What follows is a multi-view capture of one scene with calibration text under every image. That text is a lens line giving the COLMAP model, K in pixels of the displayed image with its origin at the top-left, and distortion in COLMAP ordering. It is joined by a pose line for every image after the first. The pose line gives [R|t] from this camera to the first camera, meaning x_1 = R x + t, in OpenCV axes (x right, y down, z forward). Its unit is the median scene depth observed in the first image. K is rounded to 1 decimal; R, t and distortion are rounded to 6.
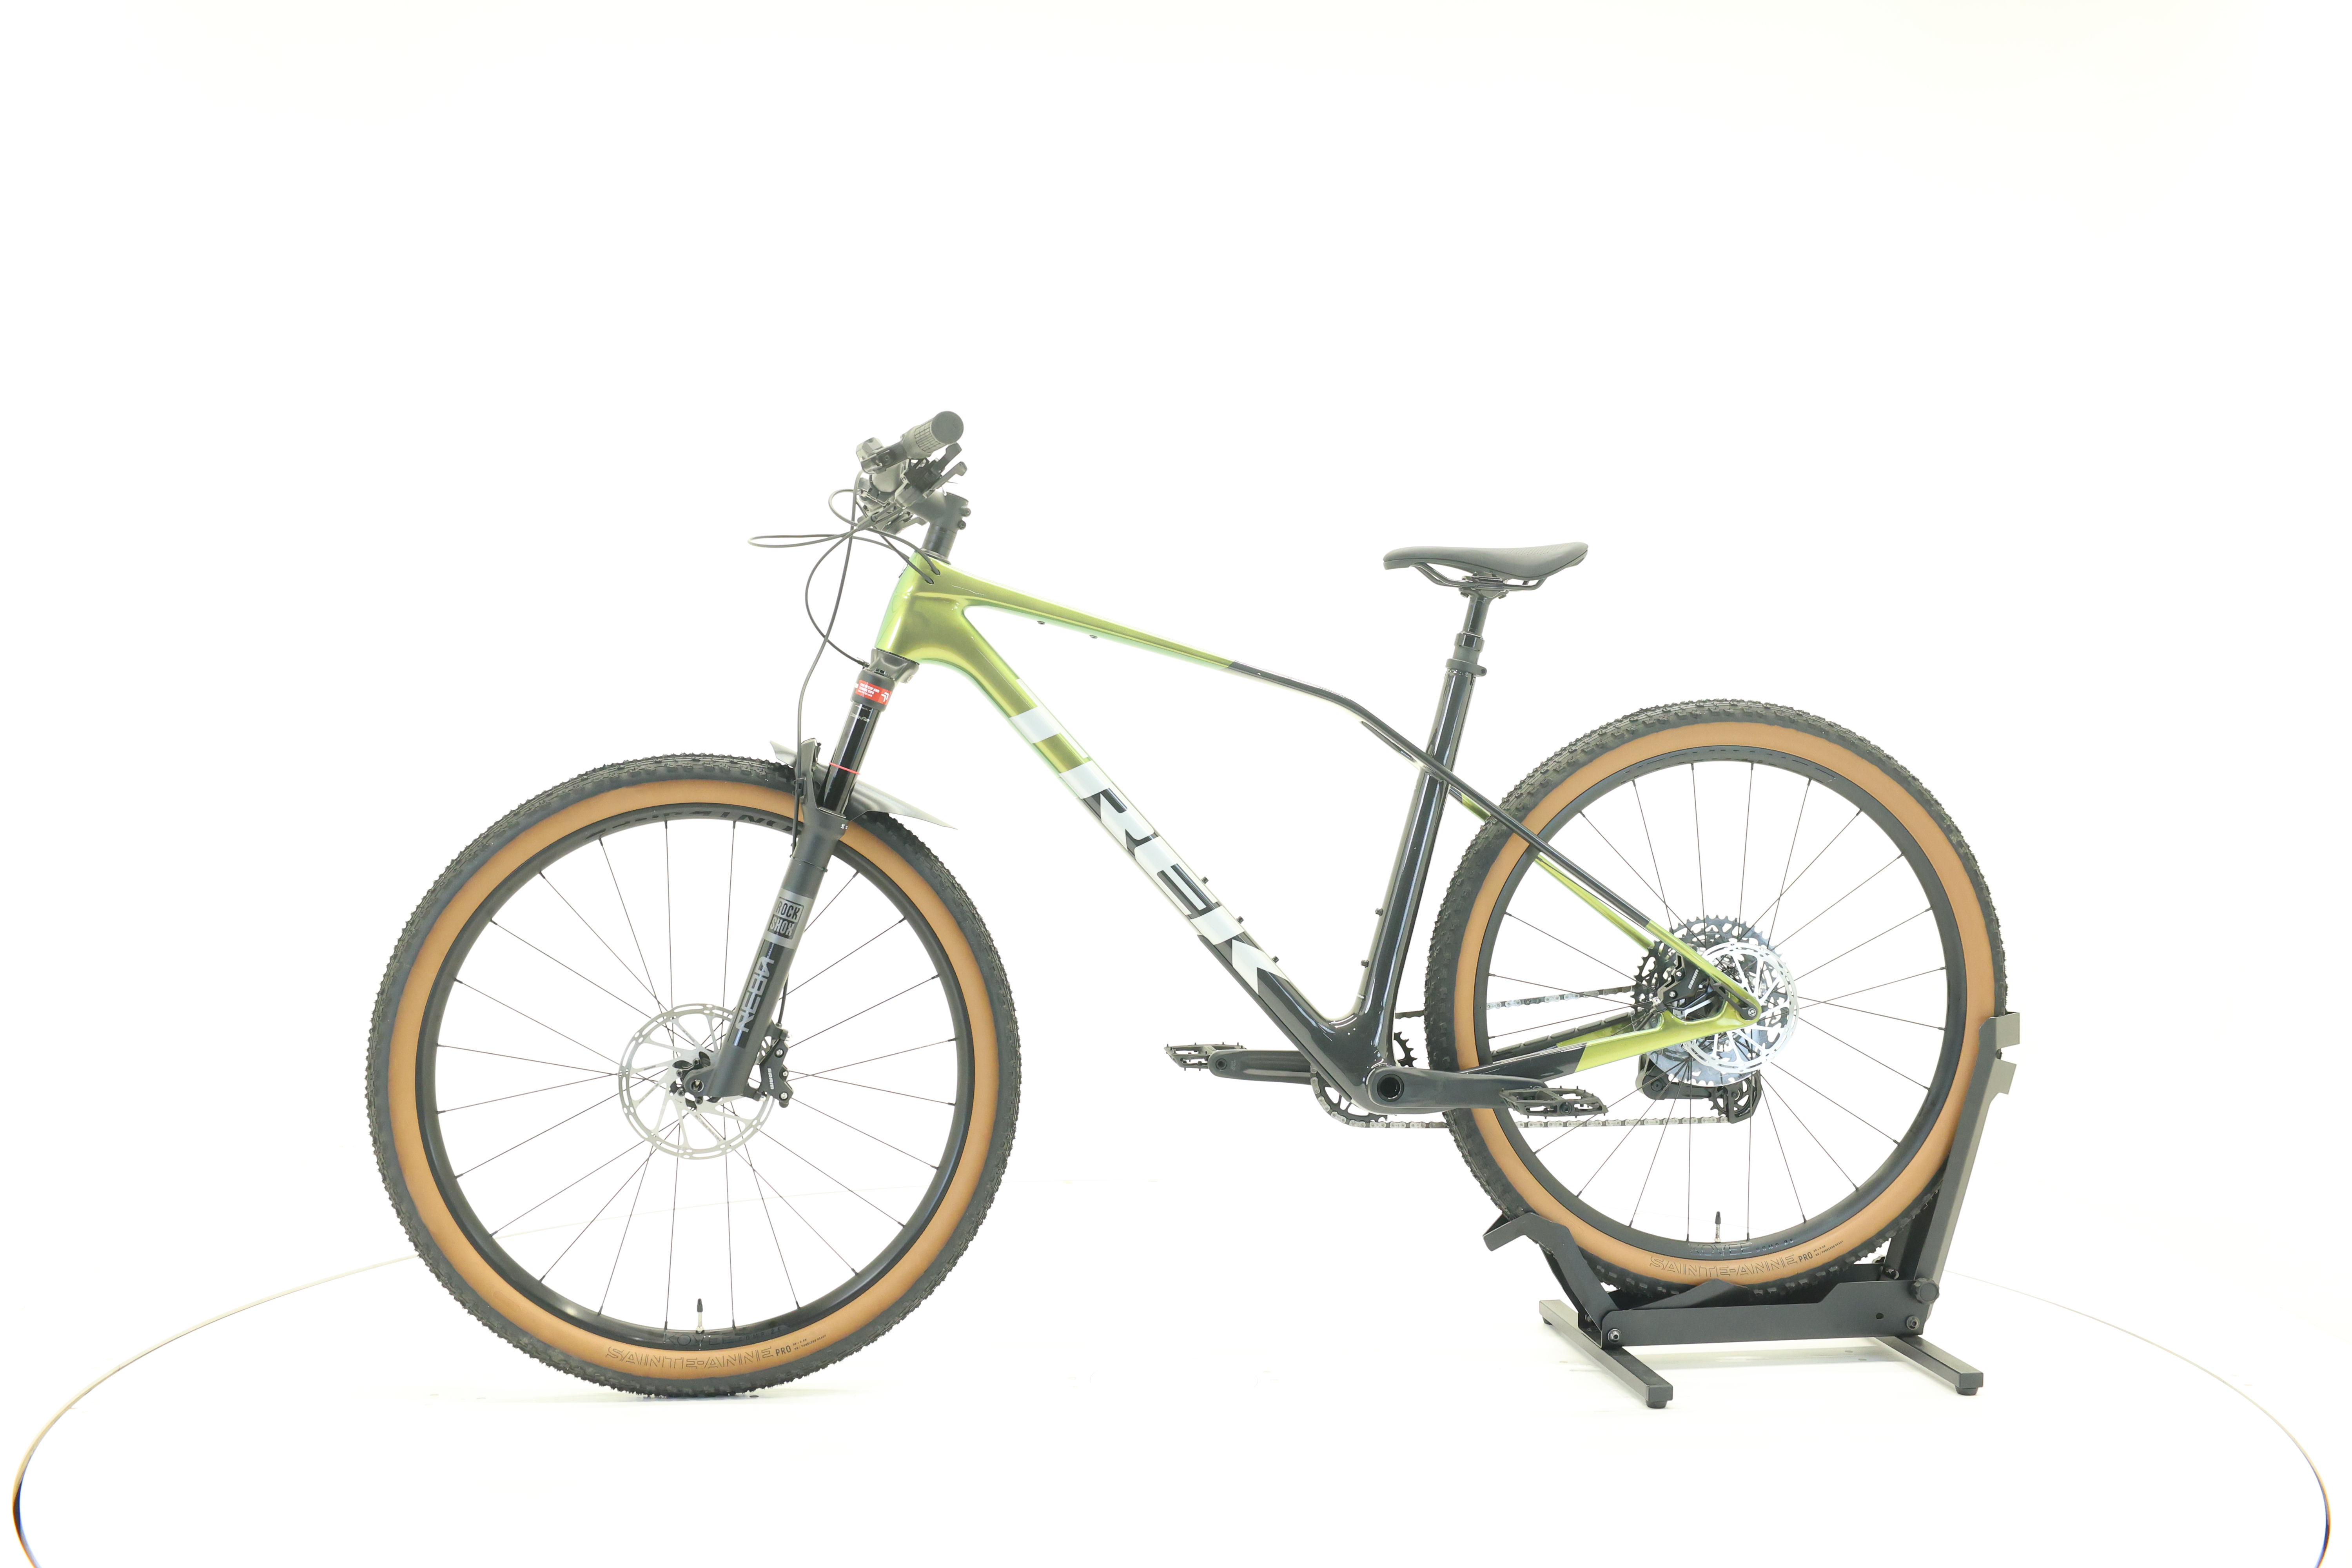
lens RADIAL K [[2505.3, 0, 1184.1], [0, 2505.3, 780.7], [0, 0, 1]] dist [-0.002011, 0.000000]
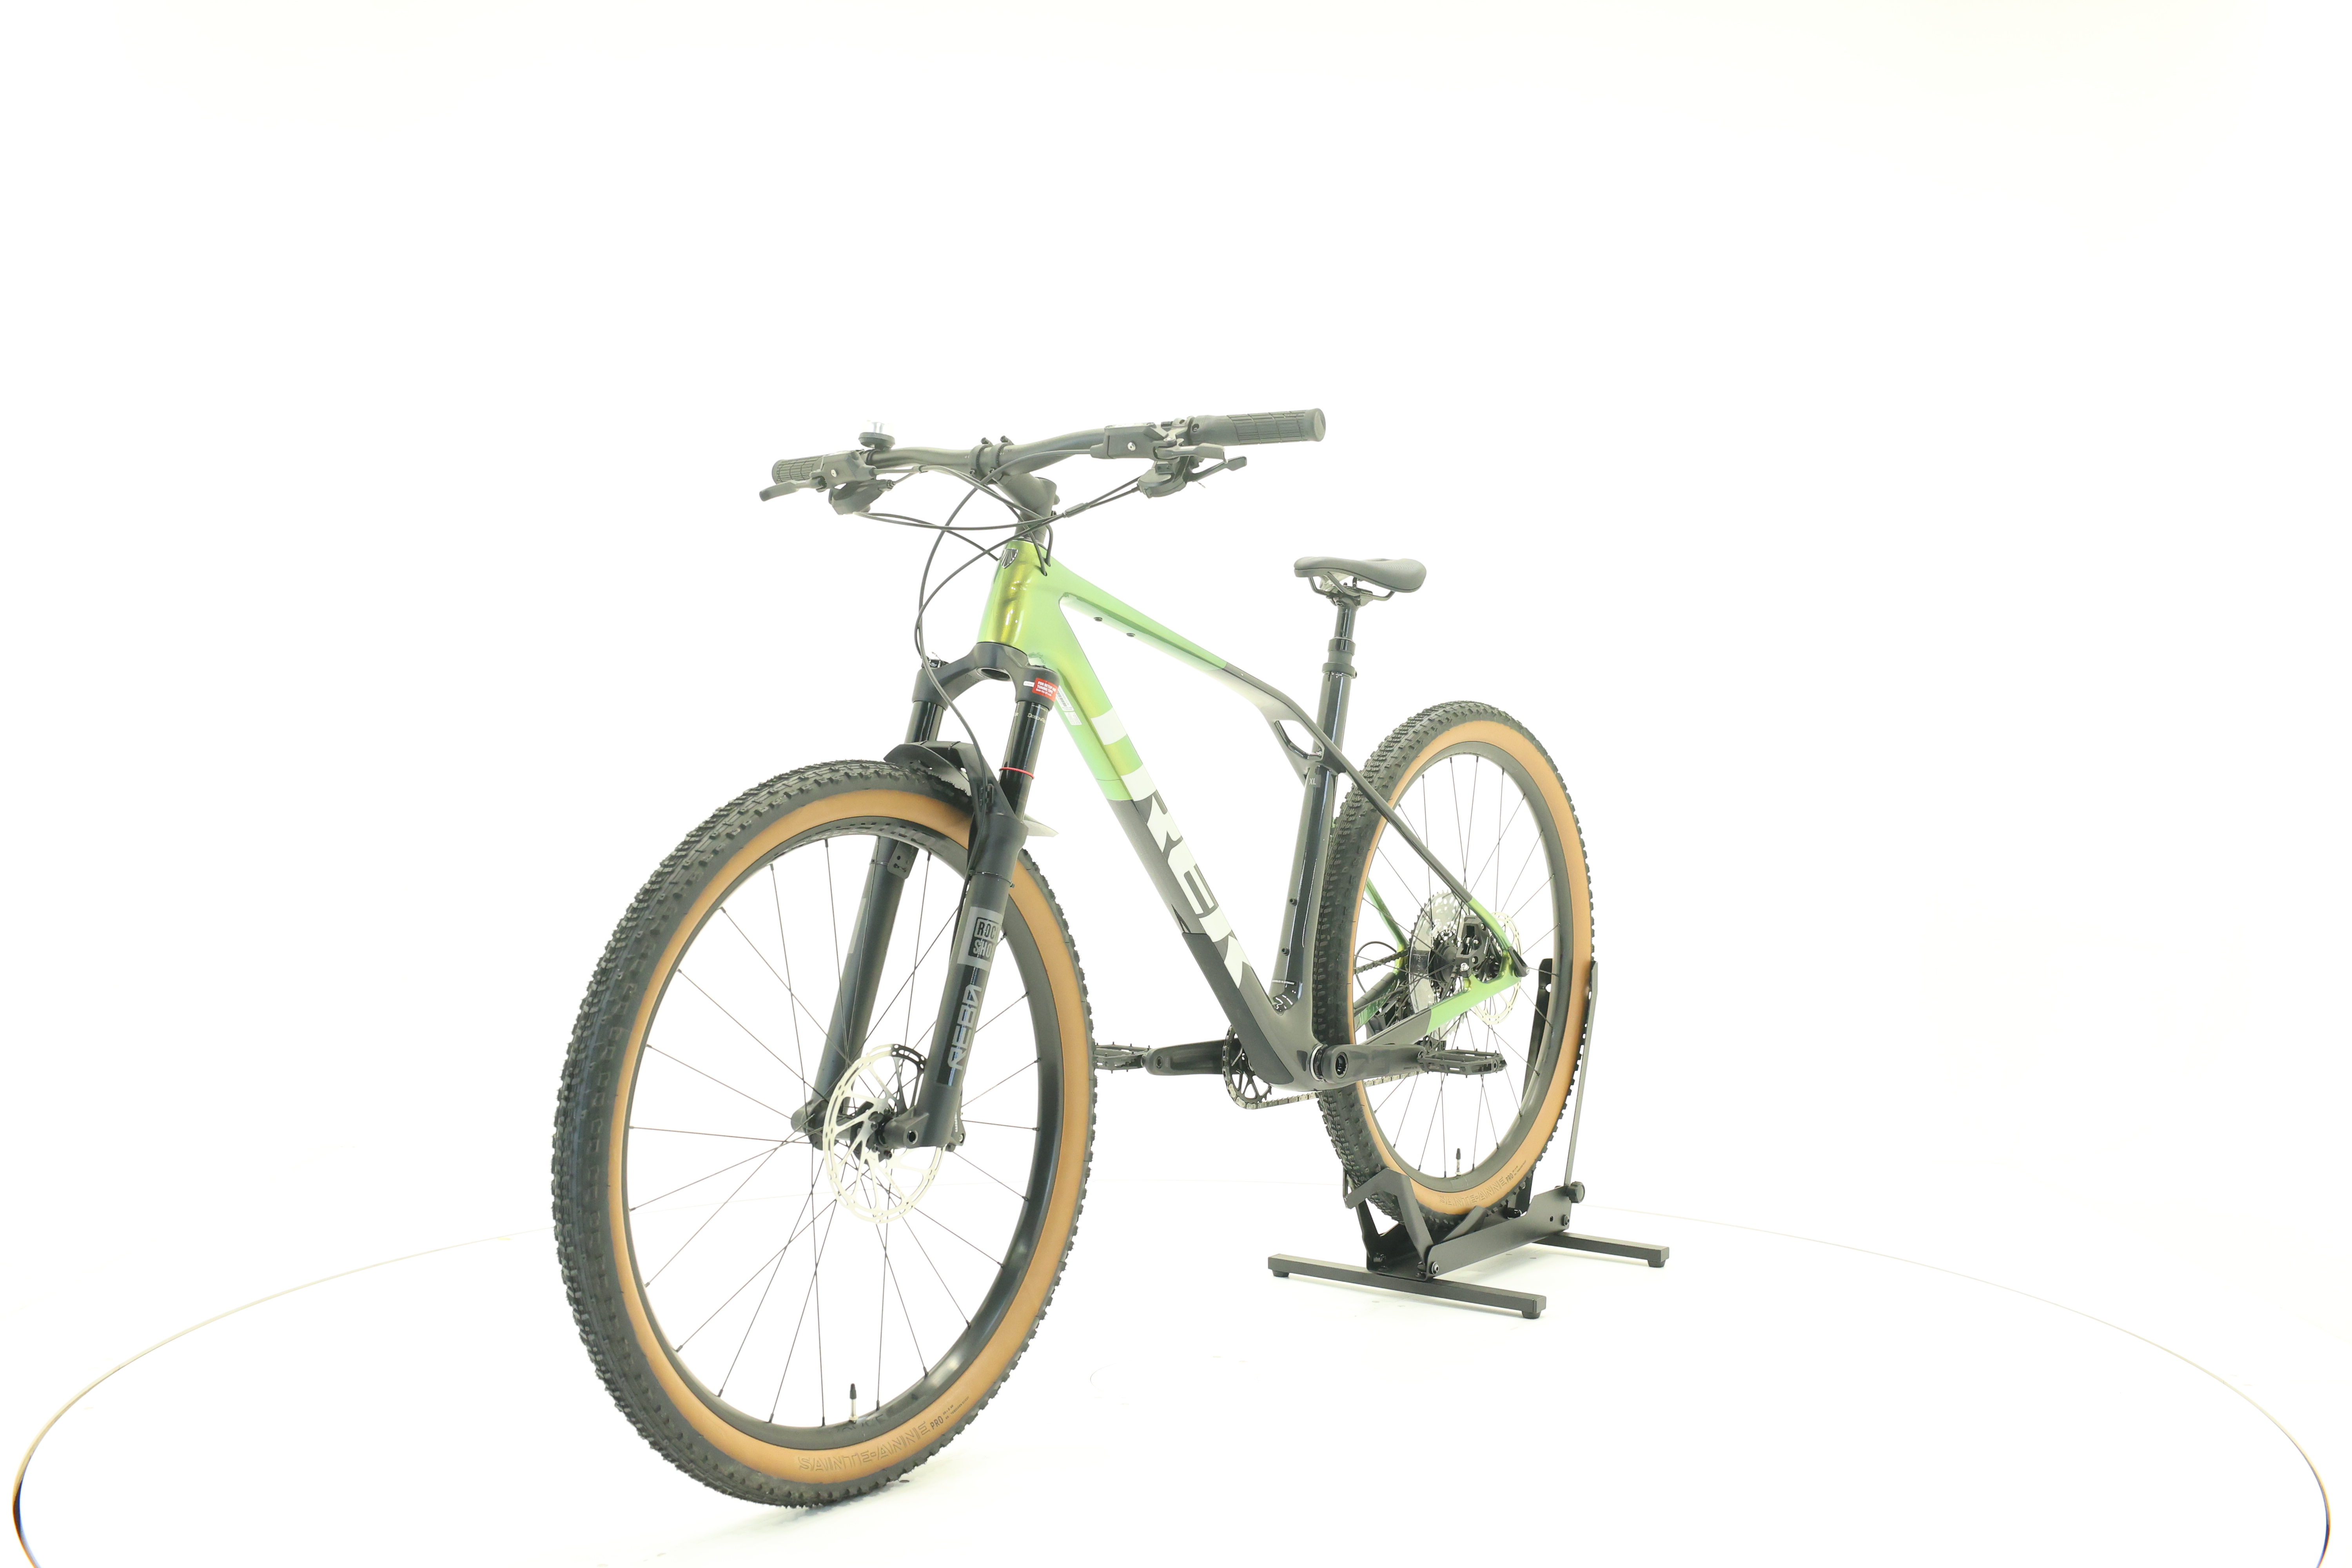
lens RADIAL K [[2505.3, 0, 1180.0], [0, 2505.3, 799.0], [0, 0, 1]] dist [-0.002011, 0.000000]
pose [[0.705054, -0.024866, 0.708718, -0.696715], [0.015142, 0.999685, 0.020011, -0.012470], [-0.708992, -0.003377, 0.705208, 0.289852]]
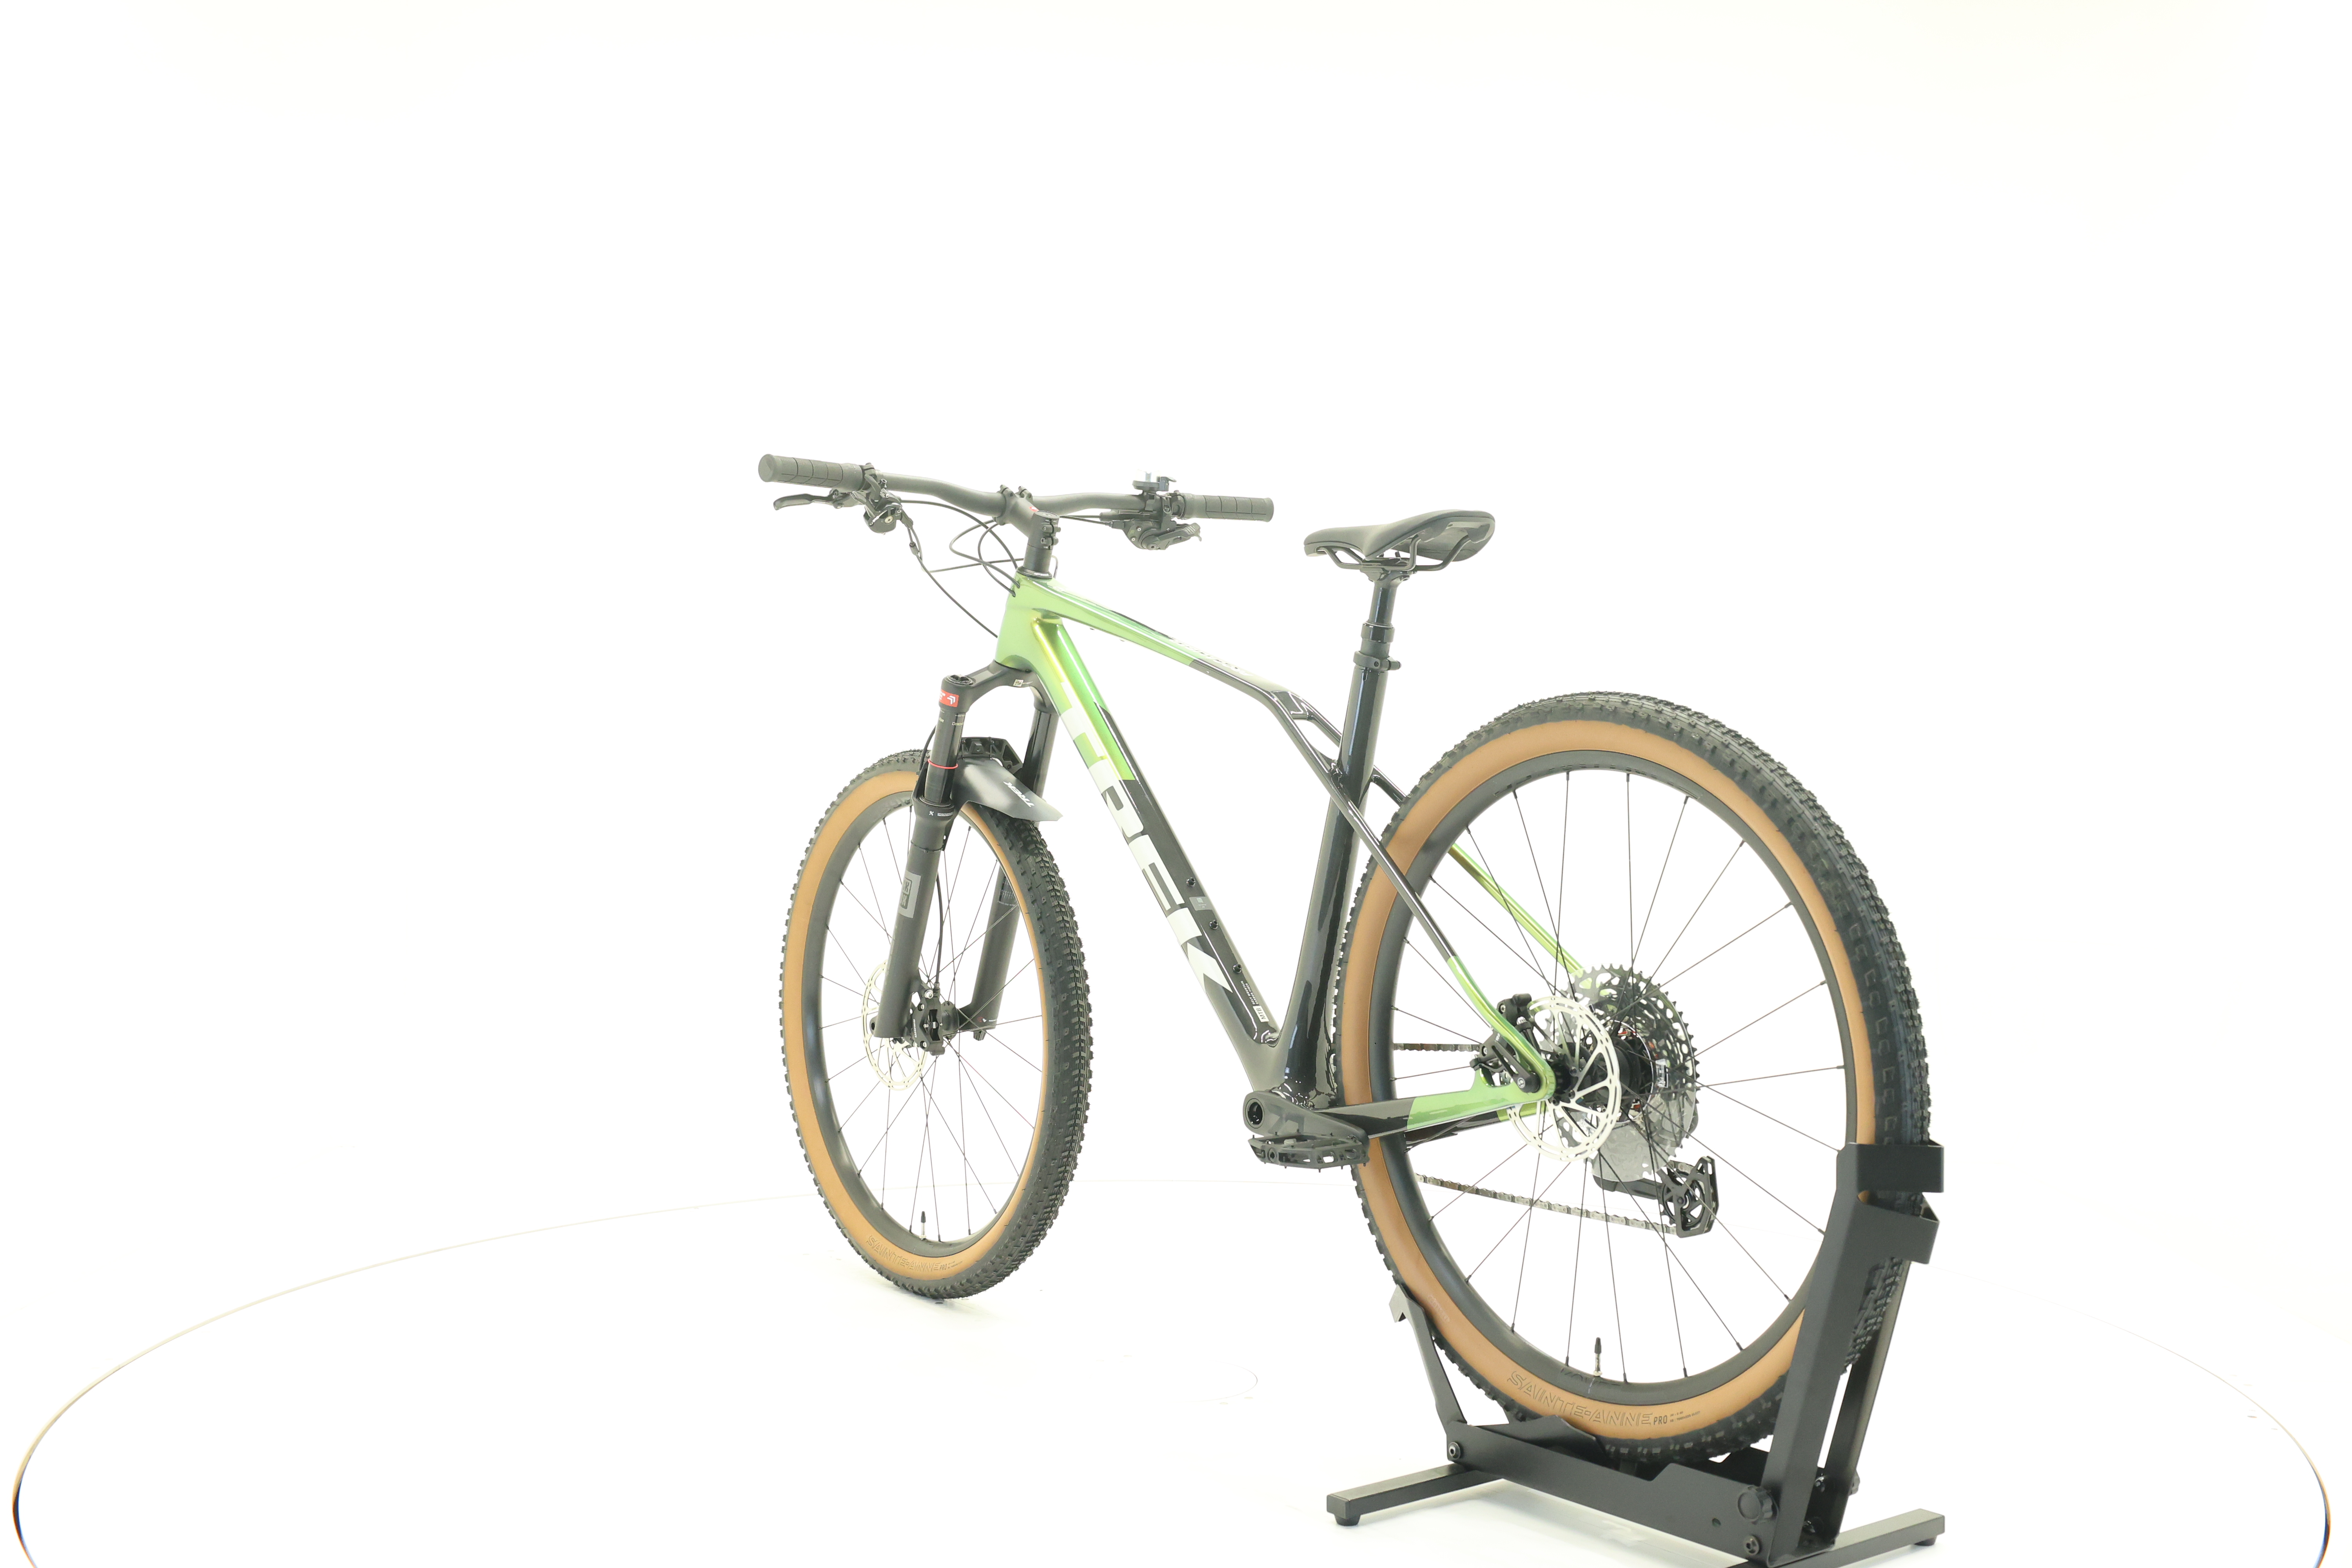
lens RADIAL K [[2505.3, 0, 1192.4], [0, 2505.3, 769.0], [0, 0, 1]] dist [-0.002011, 0.000000]
pose [[0.489474, 0.013563, -0.871912, 0.856876], [-0.023198, 0.999728, 0.002528, -0.007234], [0.871709, 0.018990, 0.489656, 0.505684]]
